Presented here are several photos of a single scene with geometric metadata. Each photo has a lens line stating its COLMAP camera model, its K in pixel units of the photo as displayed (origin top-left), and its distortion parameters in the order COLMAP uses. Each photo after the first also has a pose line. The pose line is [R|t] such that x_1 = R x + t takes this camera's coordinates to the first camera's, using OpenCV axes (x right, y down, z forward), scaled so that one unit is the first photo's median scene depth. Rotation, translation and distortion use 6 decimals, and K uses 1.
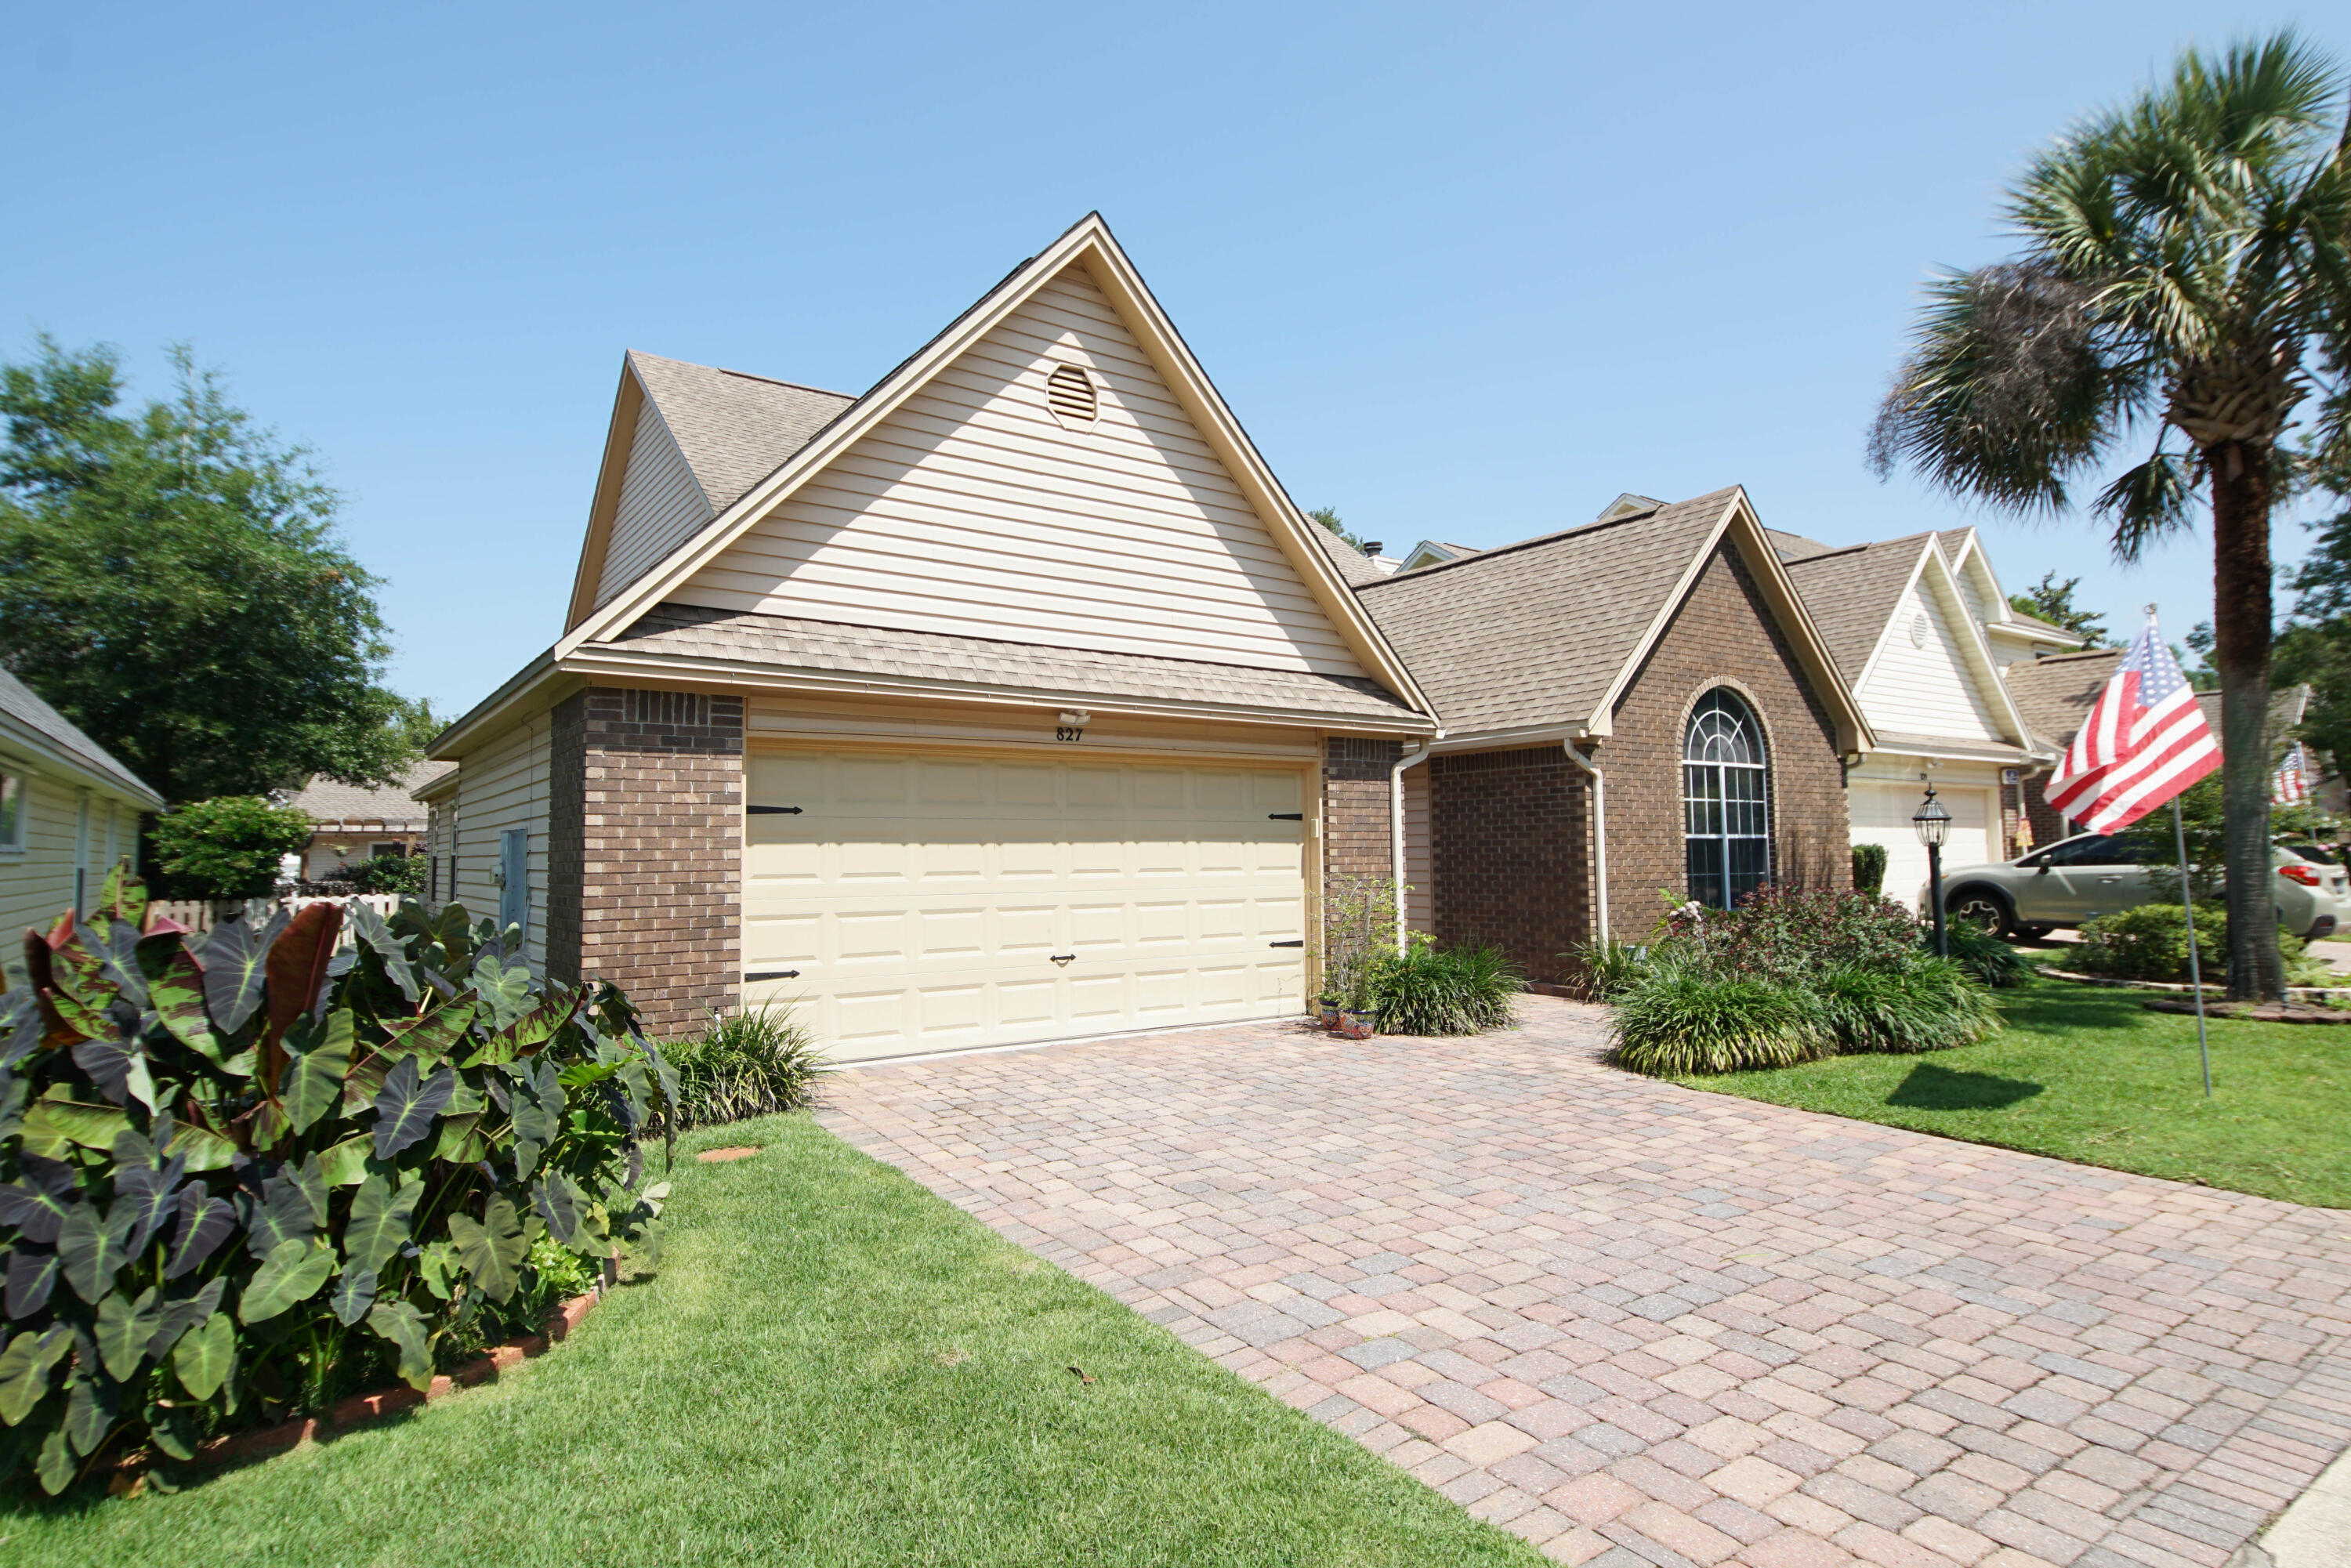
lens RADIAL K [[1260.0, 0, 1166.2], [0, 1260.0, 769.8], [0, 0, 1]] dist [0.023606, -0.024451]
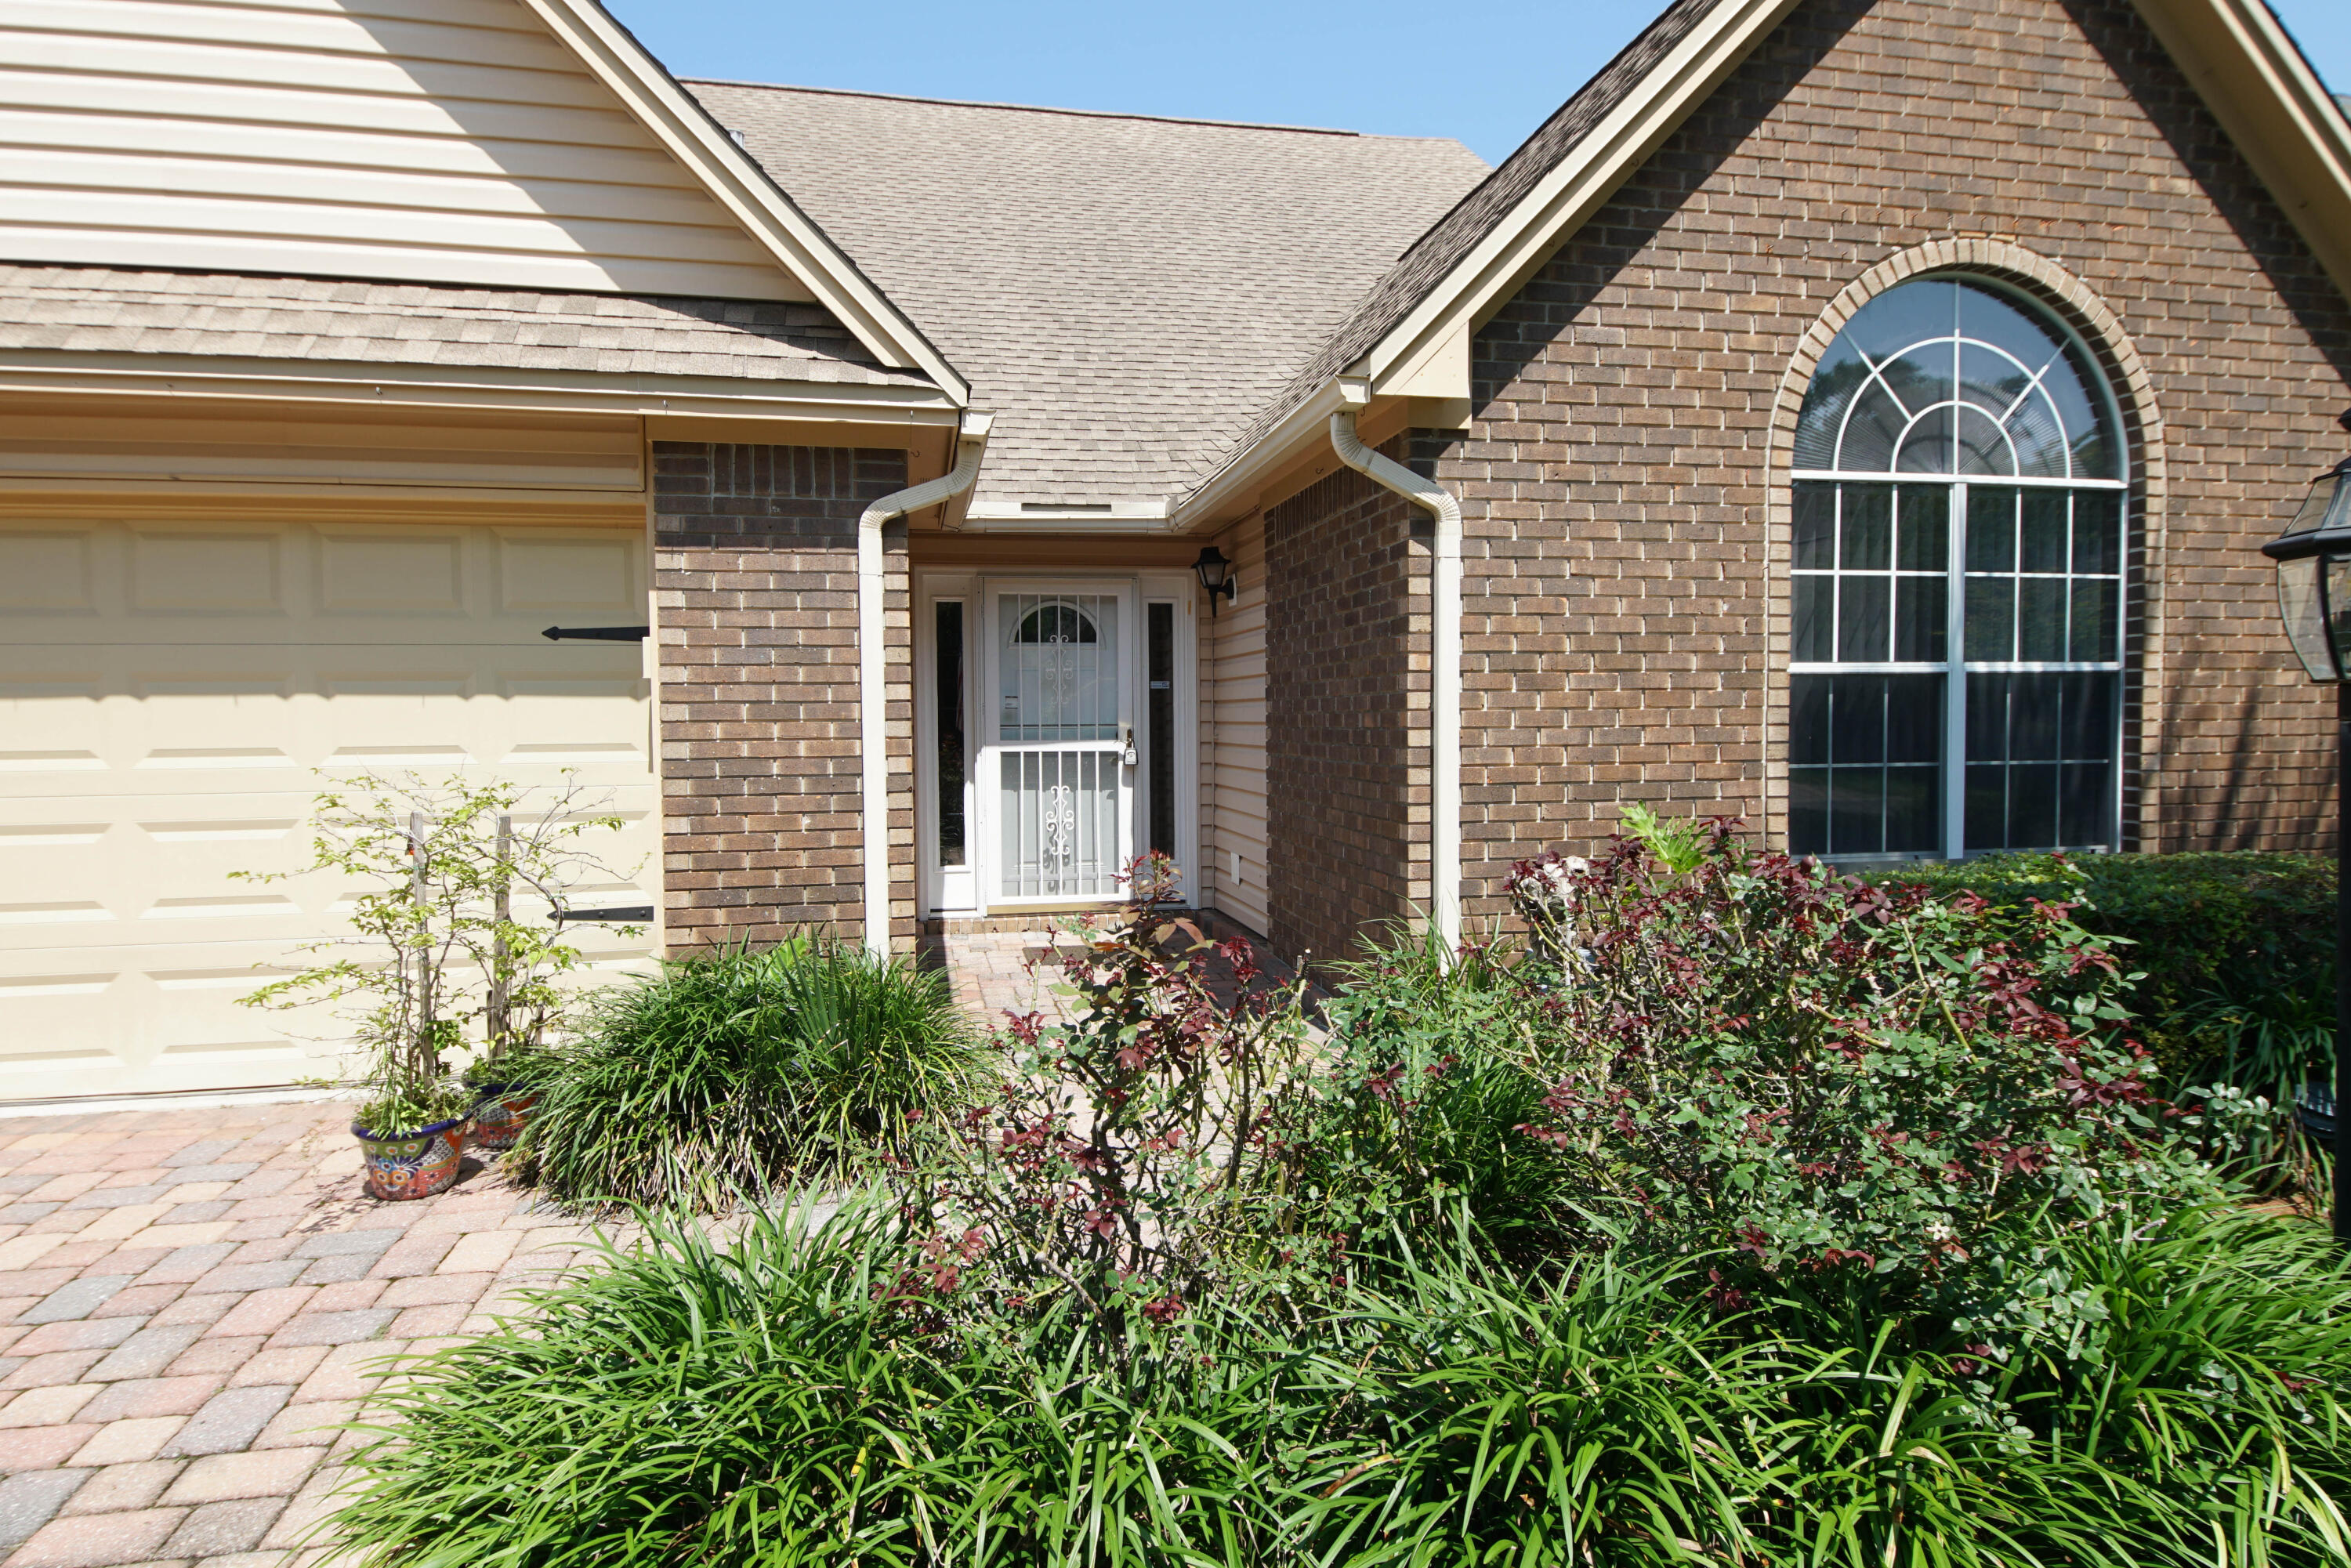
lens RADIAL K [[1260.0, 0, 1171.0], [0, 1260.0, 778.6], [0, 0, 1]] dist [0.023606, -0.024451]
pose [[0.916744, 0.019154, -0.399016, 0.420734], [0.029168, 0.992974, 0.114681, 0.038942], [0.398409, -0.116772, 0.909744, 0.609348]]
